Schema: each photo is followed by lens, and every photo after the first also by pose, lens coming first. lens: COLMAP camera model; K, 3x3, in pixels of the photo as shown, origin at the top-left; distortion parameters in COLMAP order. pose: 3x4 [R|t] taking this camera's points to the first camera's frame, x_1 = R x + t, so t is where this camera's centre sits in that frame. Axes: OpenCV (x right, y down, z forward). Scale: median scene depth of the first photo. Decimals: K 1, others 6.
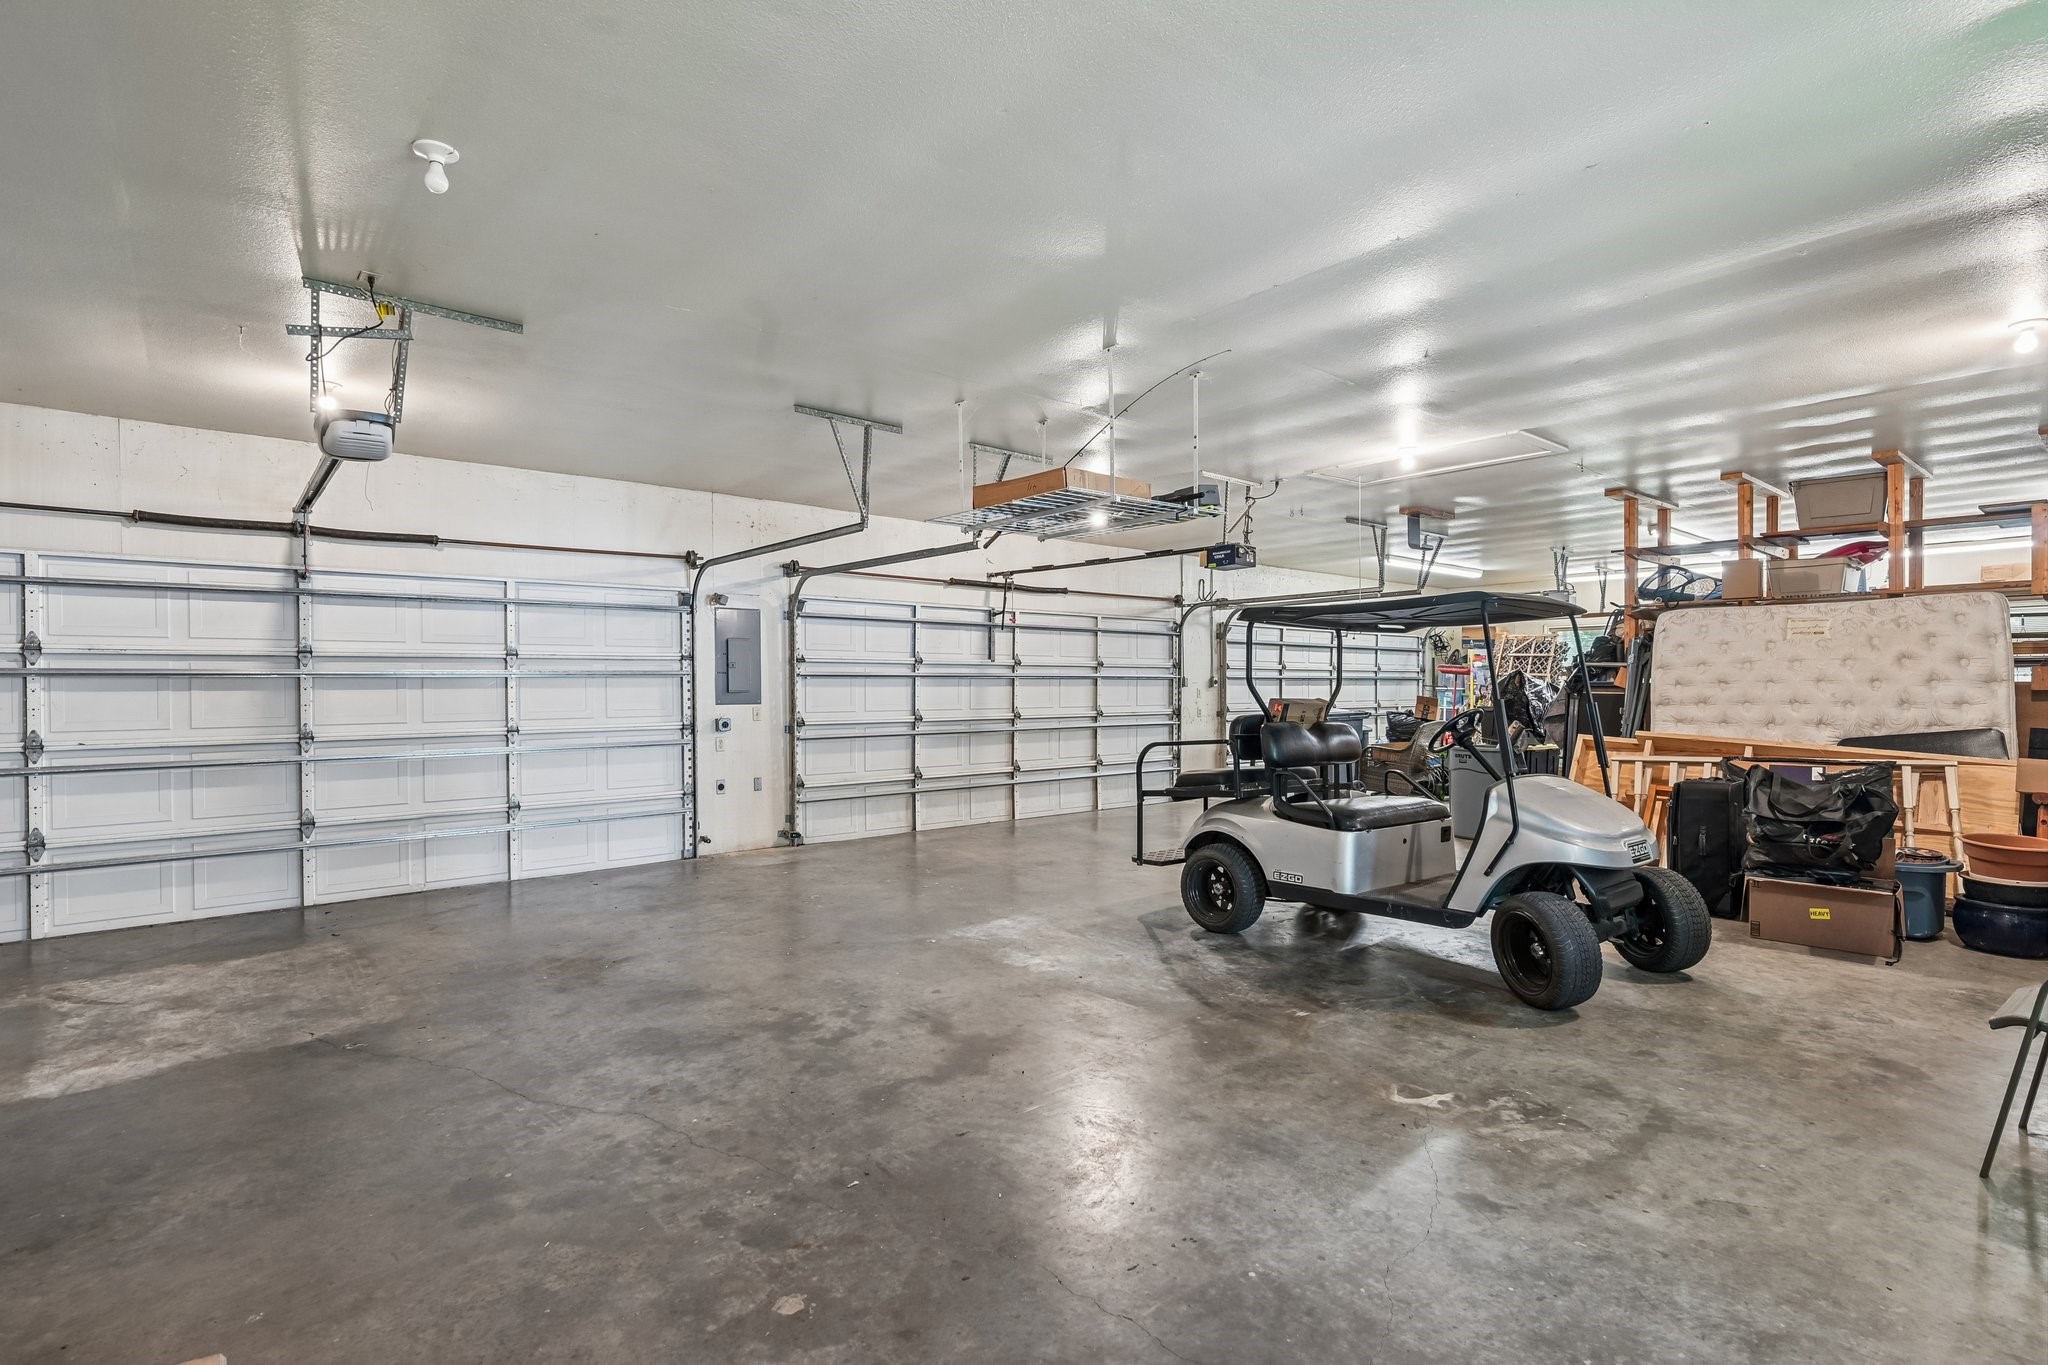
lens RADIAL K [[966.0, 0, 1024.0], [0, 966.0, 682.5], [0, 0, 1]] dist [-0.001535, -0.000468]
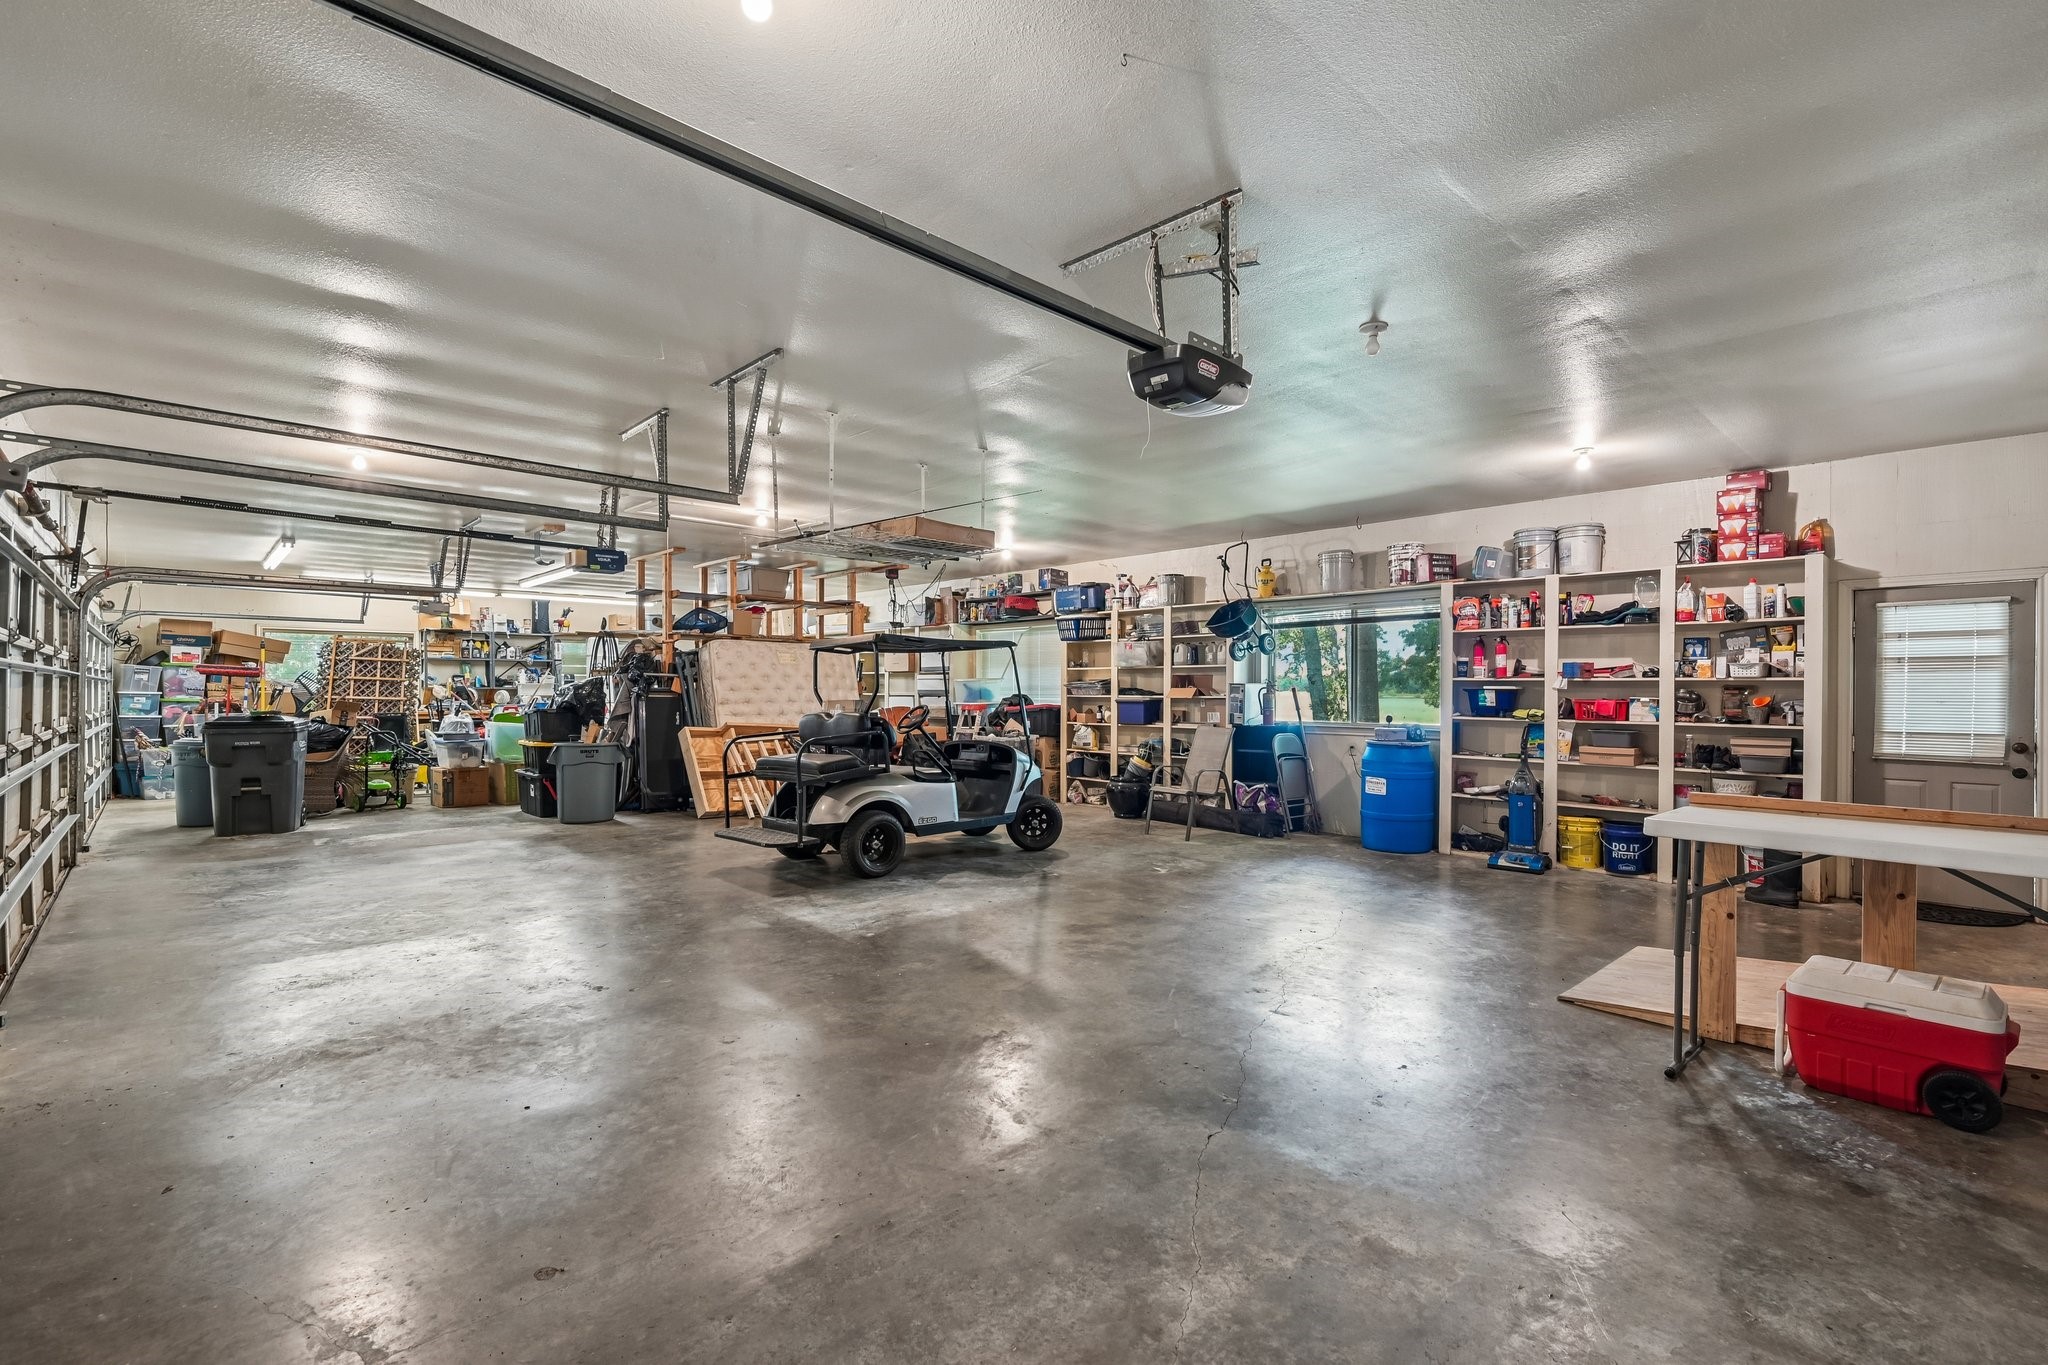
lens RADIAL K [[920.3, 0, 1024.0], [0, 920.3, 682.5], [0, 0, 1]] dist [-0.000018, -0.000062]
pose [[-0.045712, 0.012218, 0.998880, -1.171116], [-0.006075, 0.999903, -0.012509, 0.007682], [-0.998936, -0.006640, -0.045633, 0.941626]]
